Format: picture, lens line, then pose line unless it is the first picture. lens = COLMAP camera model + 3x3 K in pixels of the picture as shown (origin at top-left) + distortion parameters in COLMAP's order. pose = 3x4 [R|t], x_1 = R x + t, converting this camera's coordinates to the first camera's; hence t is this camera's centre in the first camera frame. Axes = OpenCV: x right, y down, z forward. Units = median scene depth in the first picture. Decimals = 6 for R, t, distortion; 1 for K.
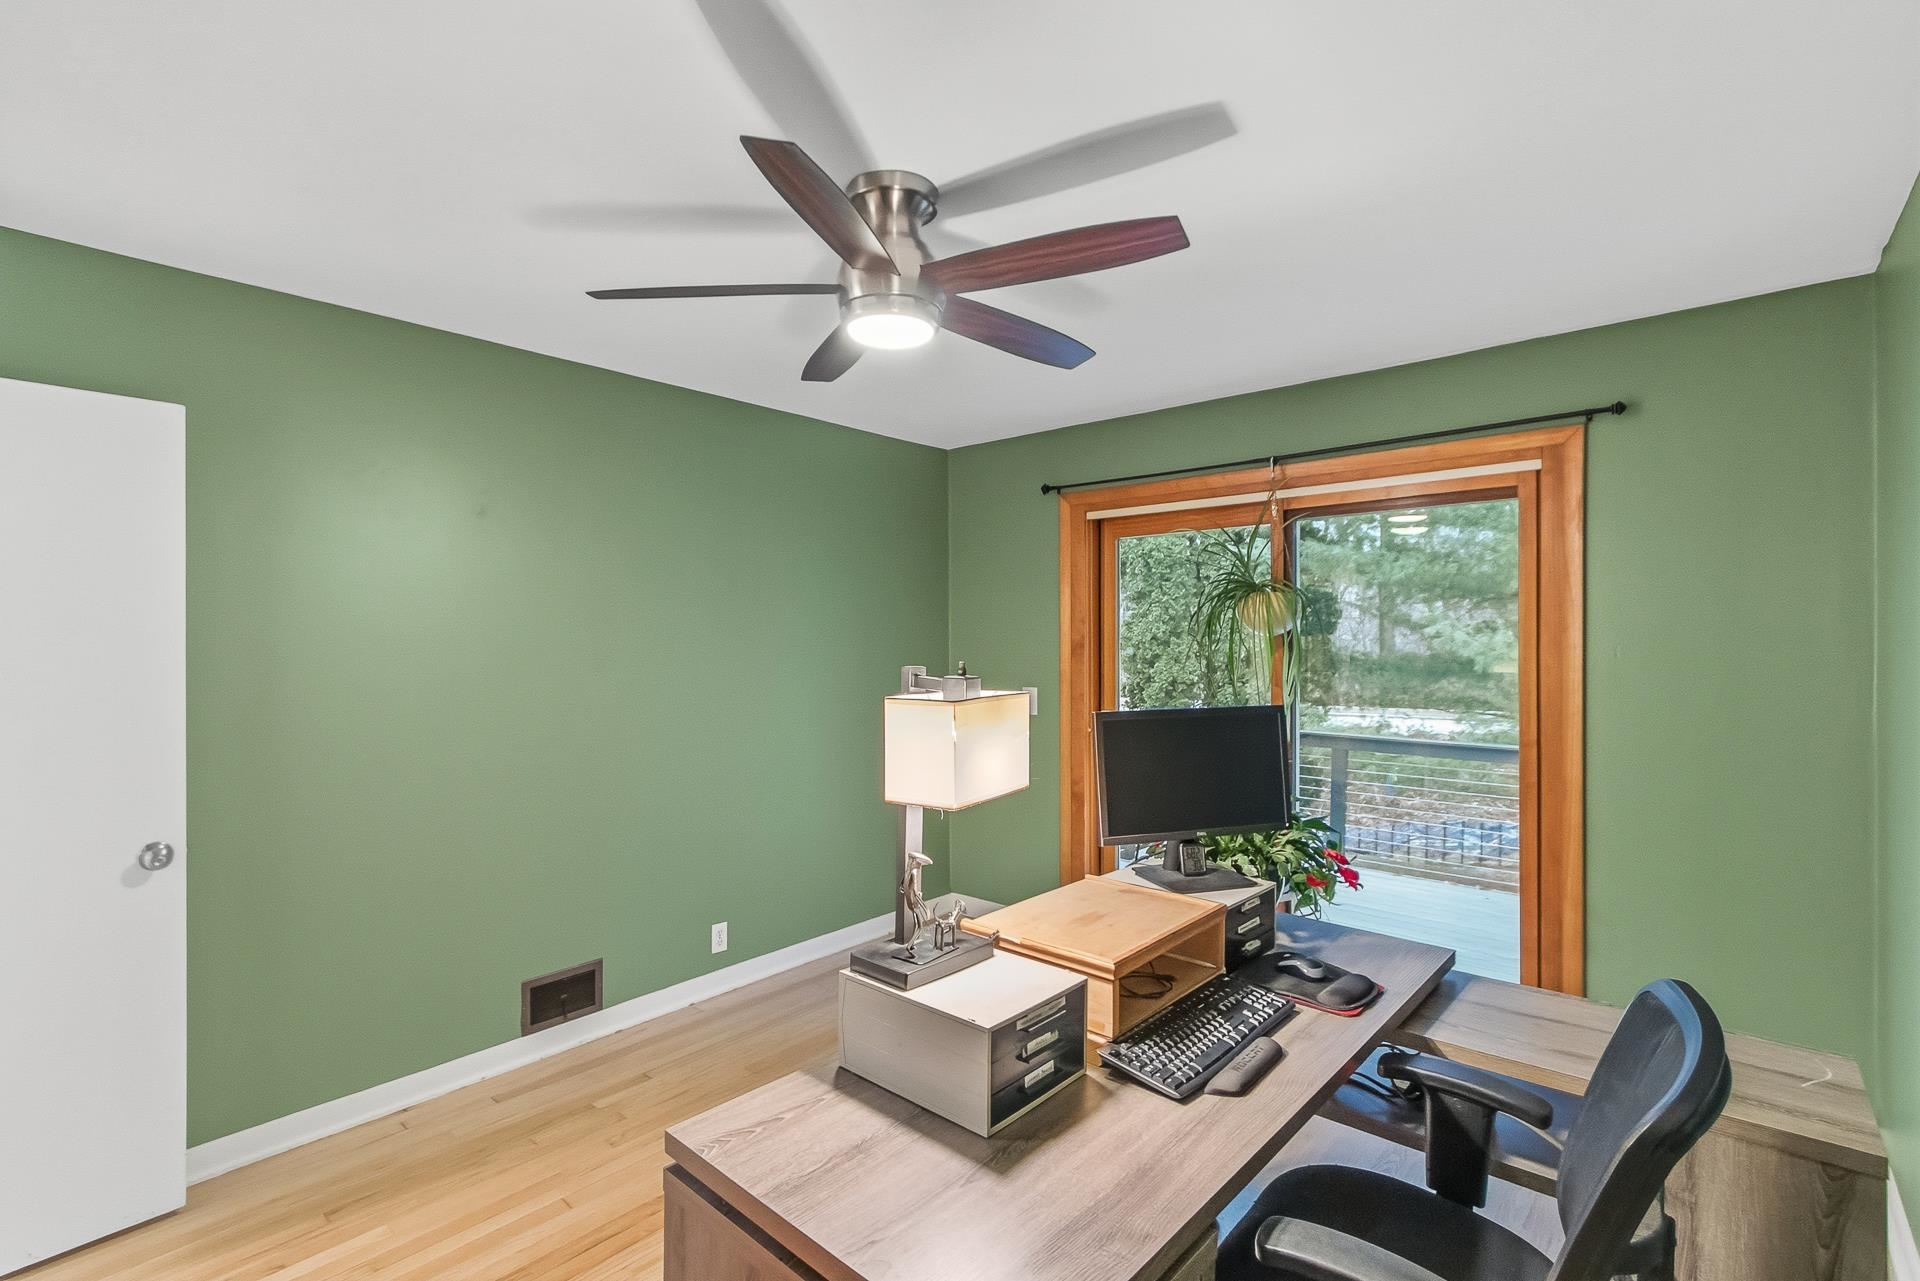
lens RADIAL K [[881.1, 0, 937.2], [0, 881.1, 647.6], [0, 0, 1]] dist [0.004312, 0.000165]
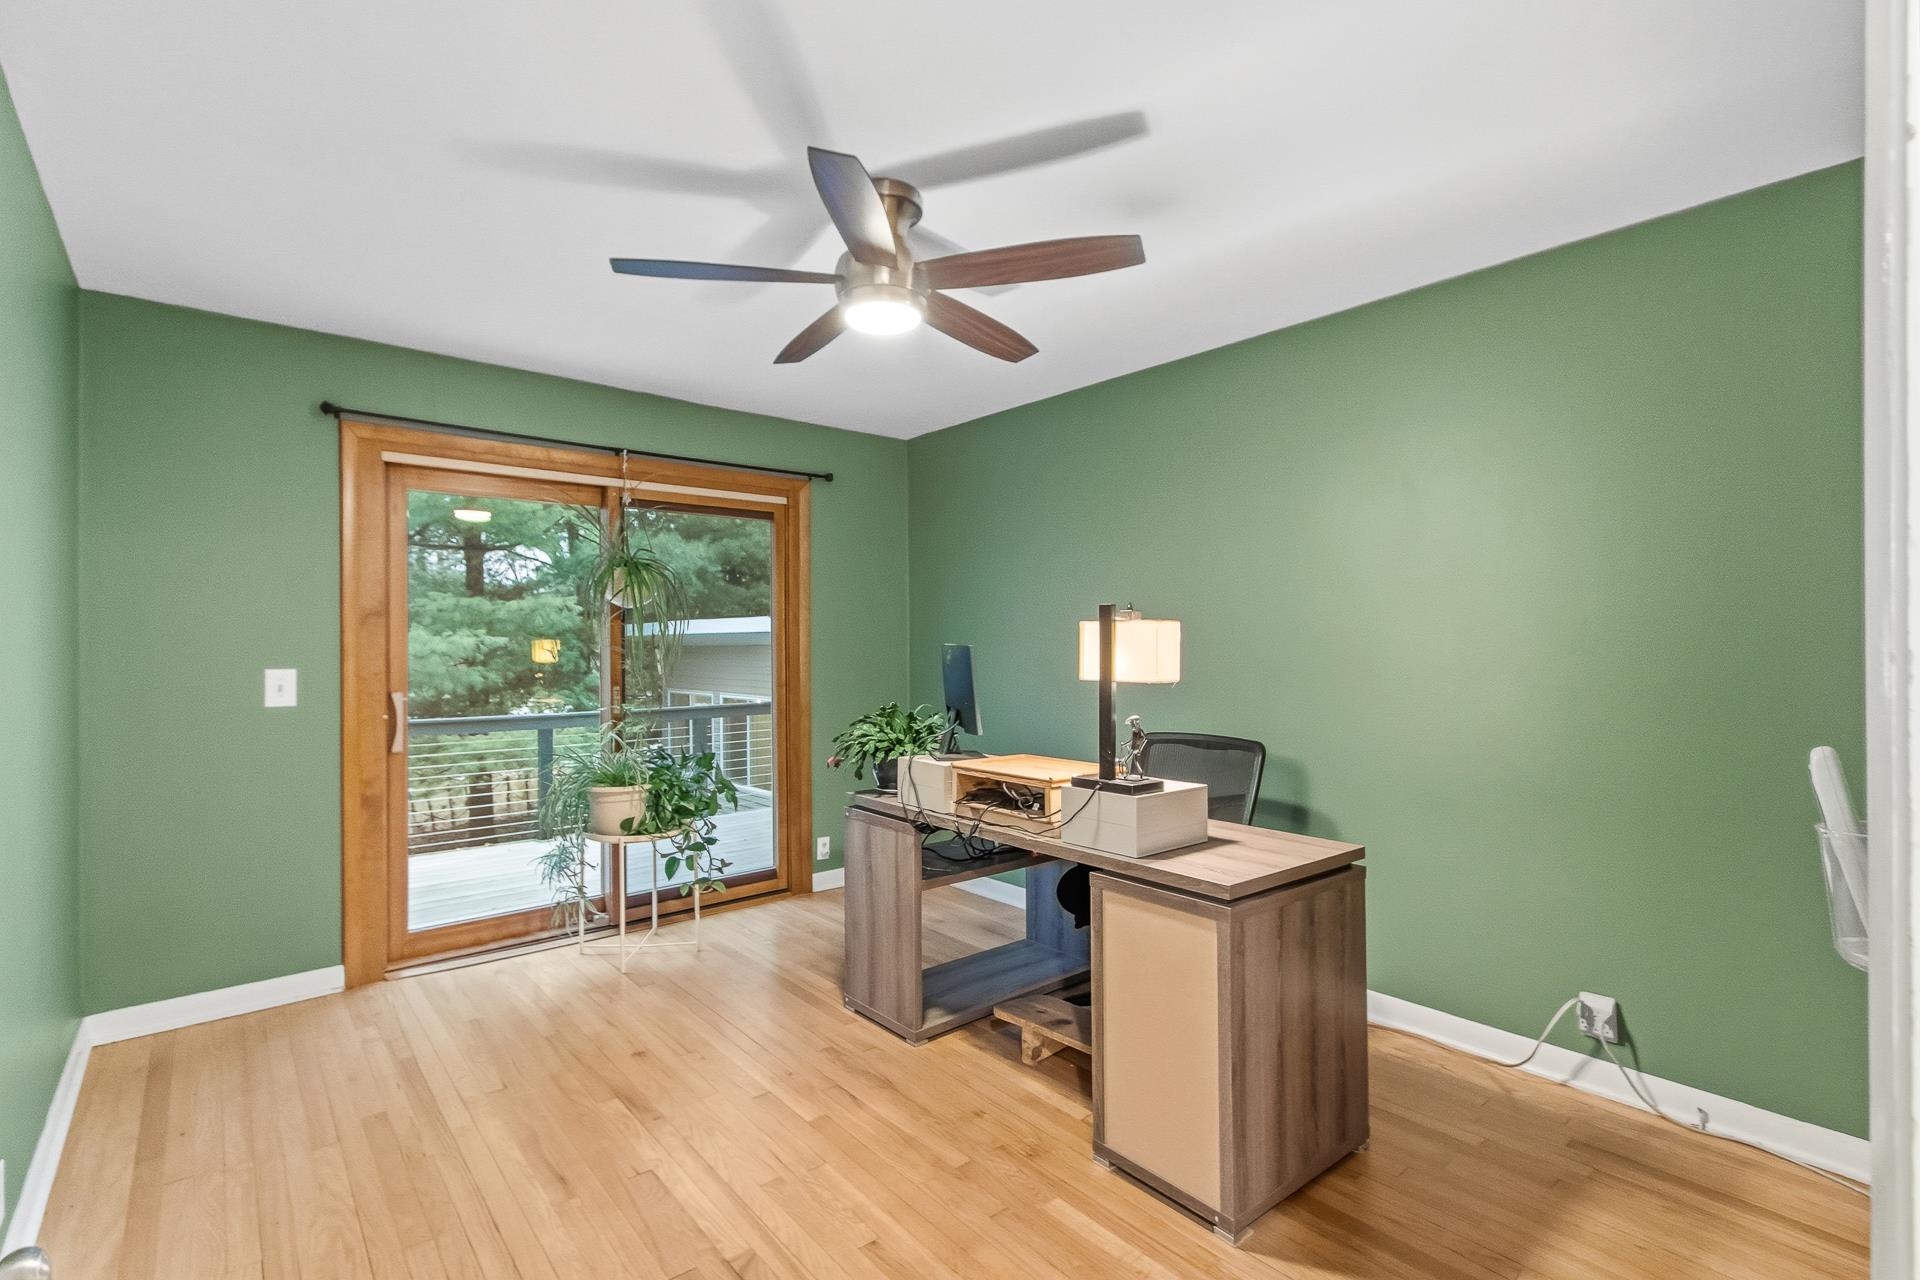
lens RADIAL K [[888.7, 0, 945.2], [0, 888.7, 640.0], [0, 0, 1]] dist [0.003755, 0.000284]
pose [[0.148939, 0.004099, 0.988838, -0.717981], [0.006627, 0.999965, -0.005144, 0.037224], [-0.988824, 0.007319, 0.148906, 0.460291]]
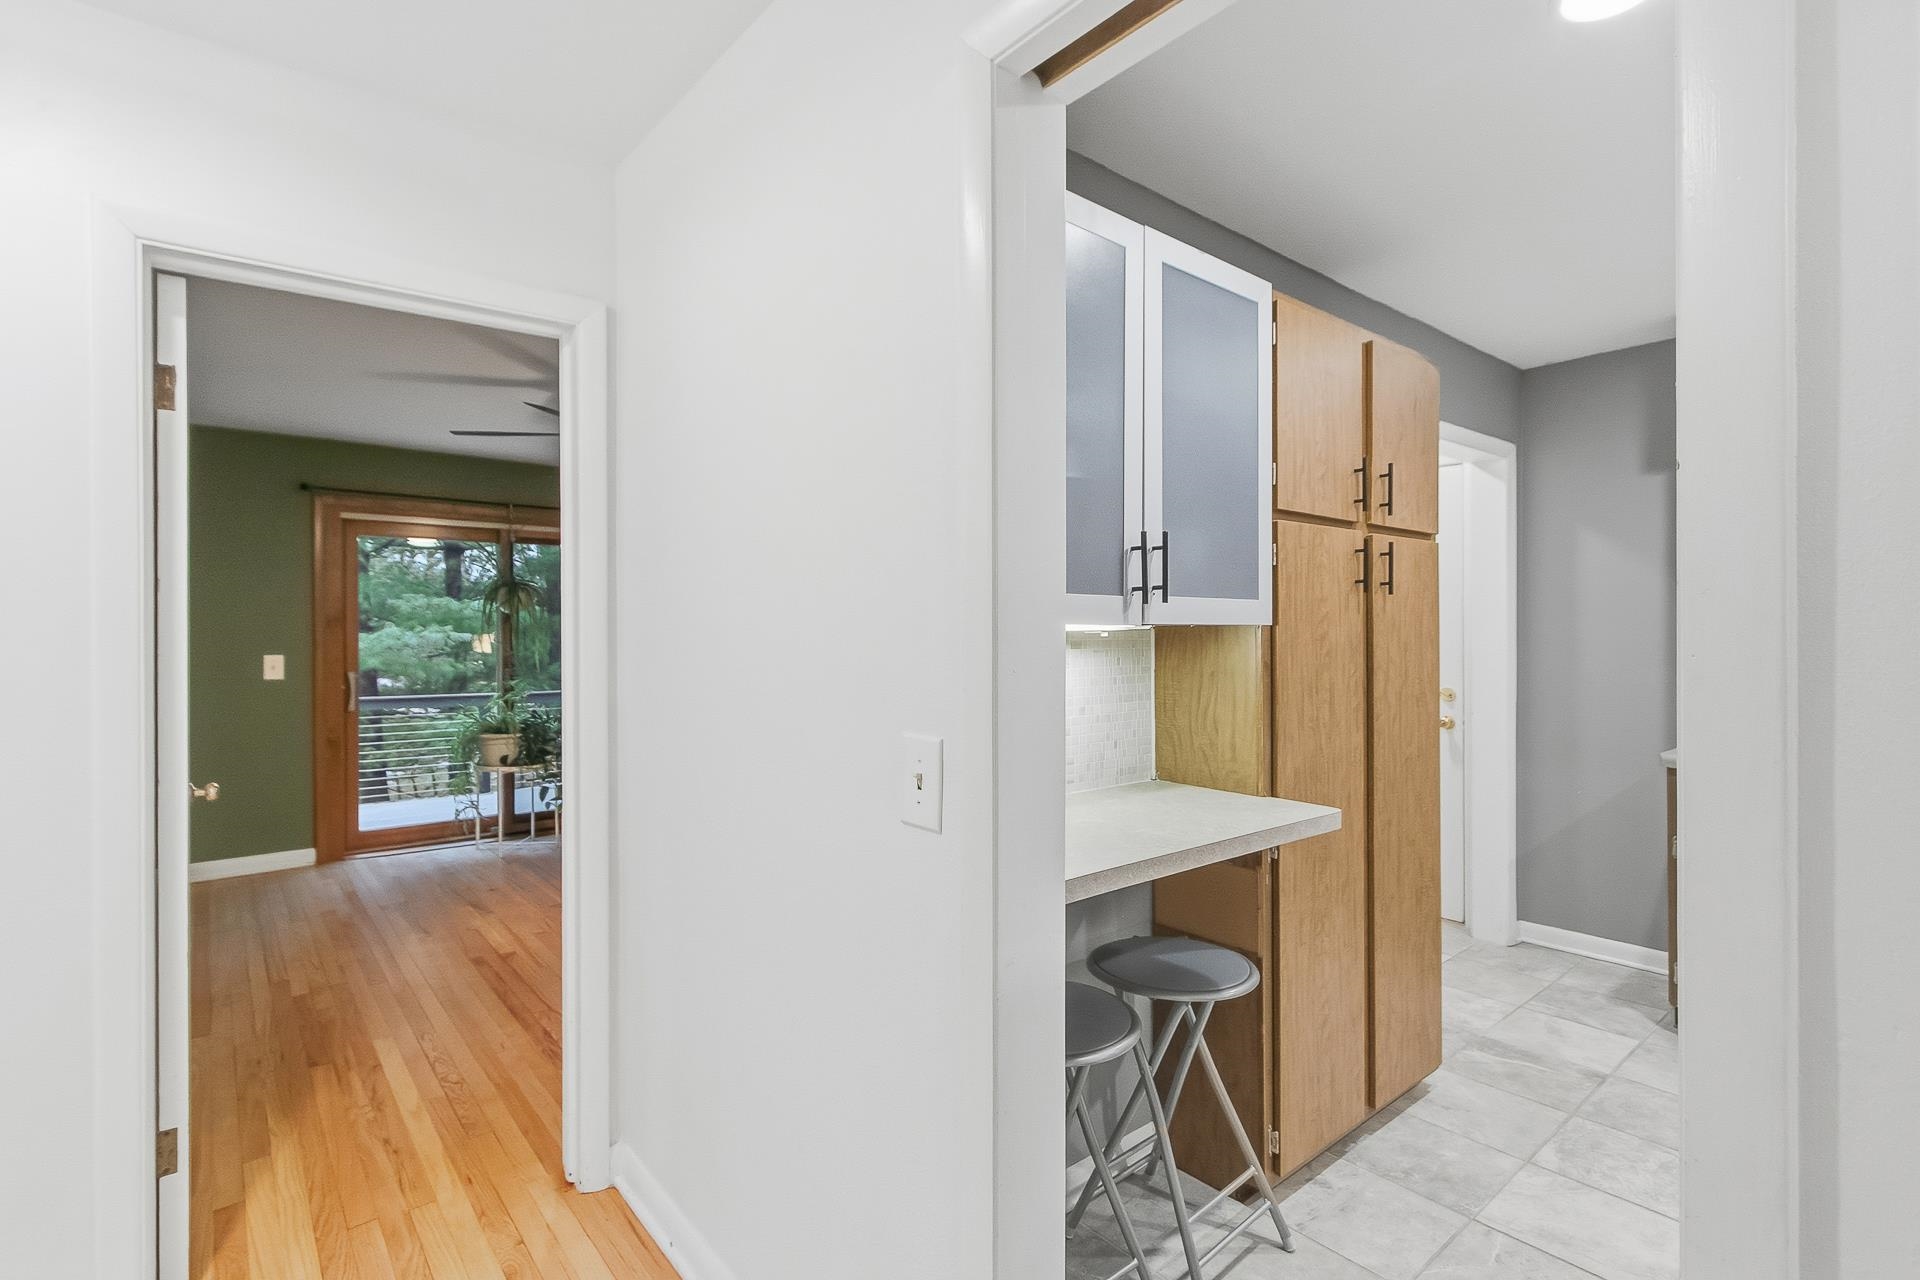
lens RADIAL K [[895.0, 0, 931.7], [0, 895.0, 636.8], [0, 0, 1]] dist [0.004002, 0.000042]
pose [[0.160370, 0.000218, 0.987057, -1.194877], [0.007712, 0.999969, -0.001474, 0.038518], [-0.987027, 0.007849, 0.160363, -0.030698]]
